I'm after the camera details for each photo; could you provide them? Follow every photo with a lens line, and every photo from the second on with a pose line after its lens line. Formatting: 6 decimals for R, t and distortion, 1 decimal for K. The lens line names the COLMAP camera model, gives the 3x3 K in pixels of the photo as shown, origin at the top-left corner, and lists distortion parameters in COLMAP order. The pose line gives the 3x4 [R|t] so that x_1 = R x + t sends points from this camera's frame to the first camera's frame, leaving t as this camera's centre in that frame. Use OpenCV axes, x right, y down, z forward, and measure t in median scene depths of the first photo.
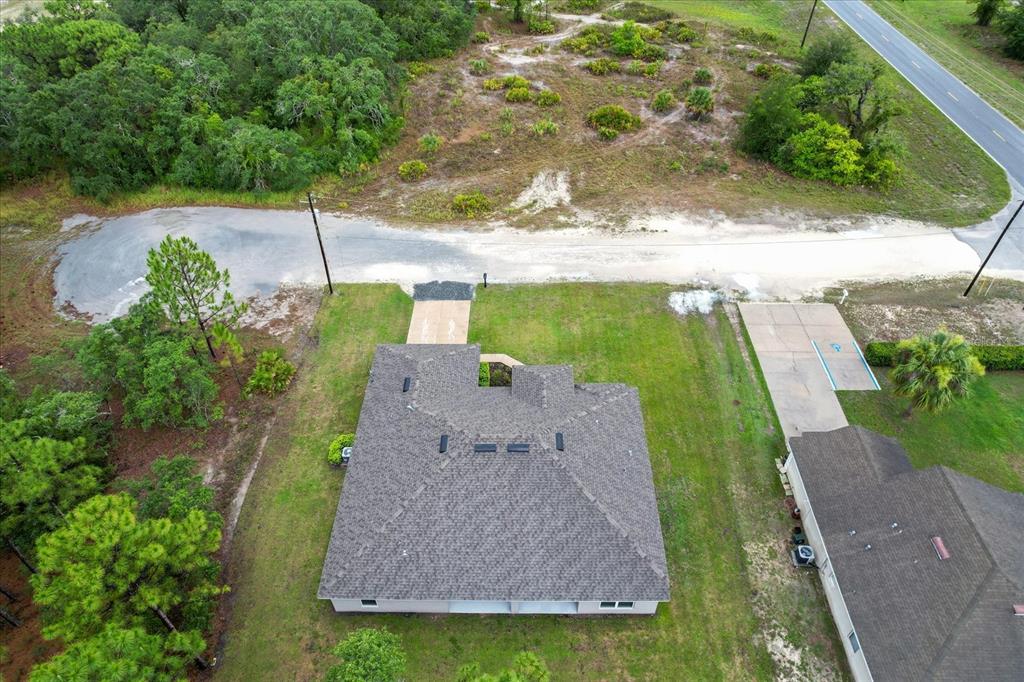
lens RADIAL K [[656.5, 0, 518.4], [0, 656.5, 344.7], [0, 0, 1]] dist [-0.084481, 0.078717]
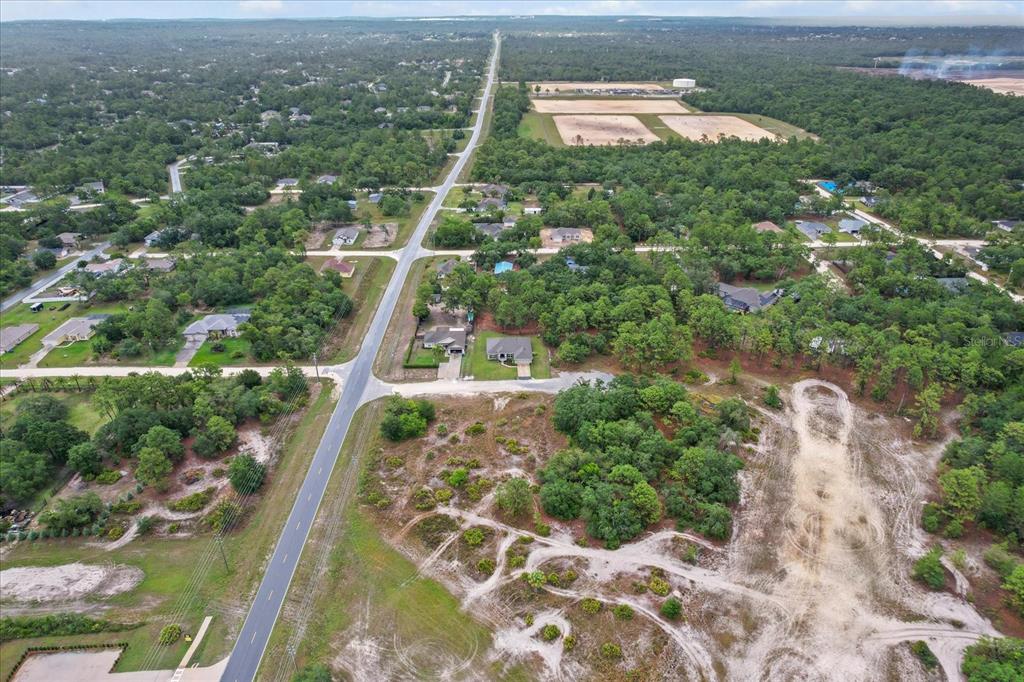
lens RADIAL K [[656.5, 0, 518.4], [0, 656.5, 344.7], [0, 0, 1]] dist [-0.084481, 0.078717]
pose [[-0.998835, 0.018905, -0.044407, 0.134815], [-0.035331, 0.340396, 0.939618, -4.870556], [0.032880, 0.940092, -0.339332, 2.576692]]
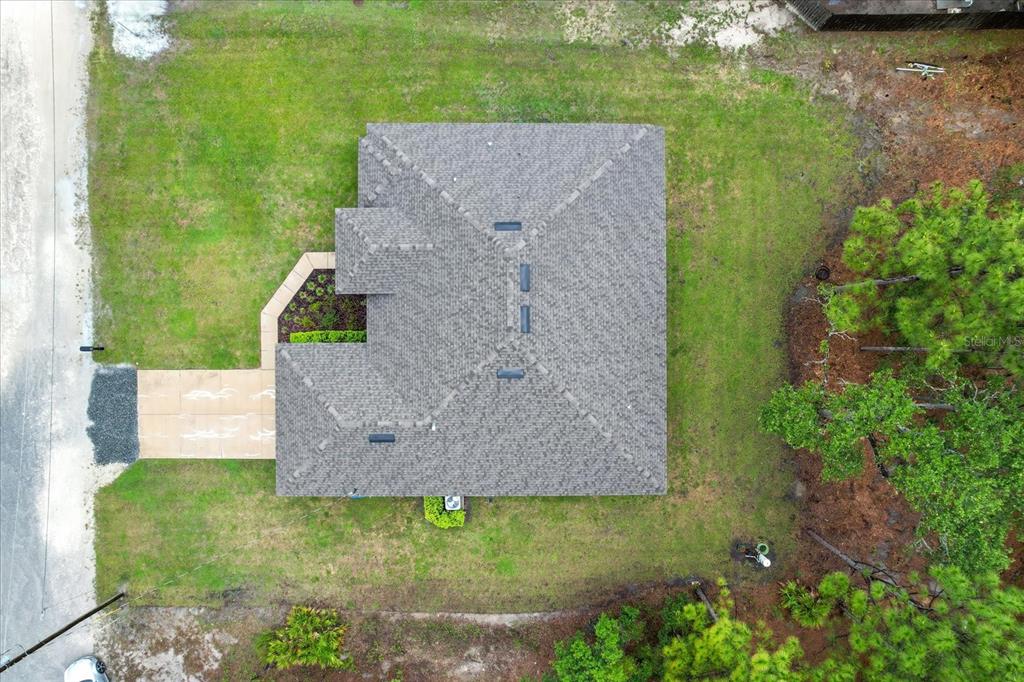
lens RADIAL K [[656.5, 0, 518.4], [0, 656.5, 344.7], [0, 0, 1]] dist [-0.084481, 0.078717]
pose [[-0.011860, -0.999928, 0.001685, -0.058961], [0.667867, -0.006668, 0.744251, -0.314015], [-0.744186, 0.009952, 0.667898, 0.340799]]
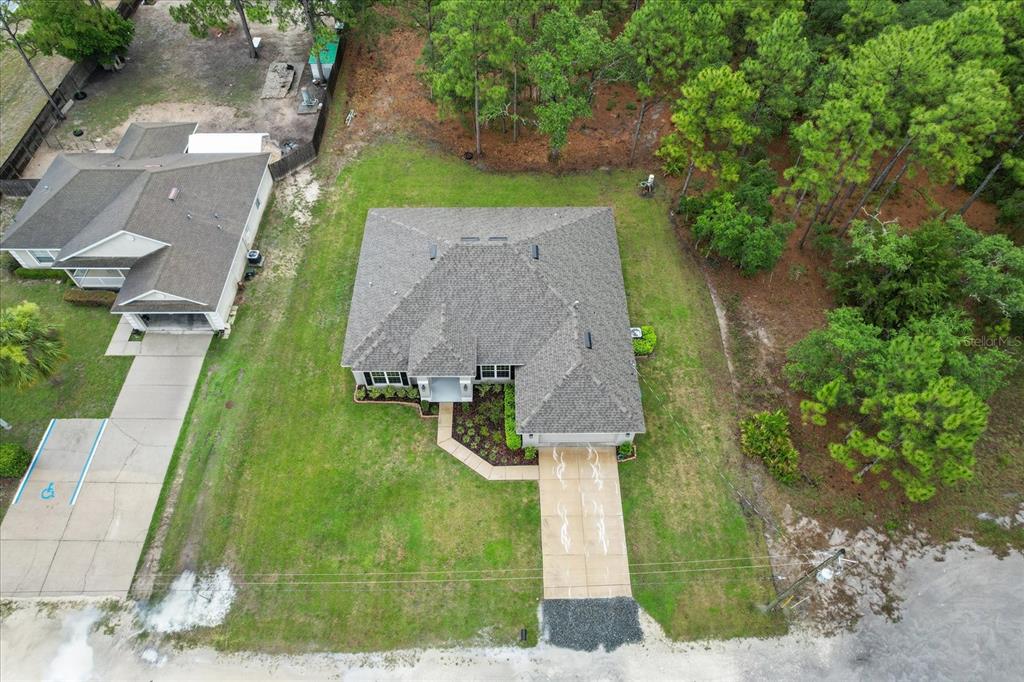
lens RADIAL K [[656.5, 0, 518.4], [0, 656.5, 344.7], [0, 0, 1]] dist [-0.084481, 0.078717]
pose [[-0.999630, 0.015525, -0.022355, -0.041277], [-0.023982, -0.113974, 0.993194, -0.733690], [0.012872, 0.993362, 0.114305, 0.753424]]
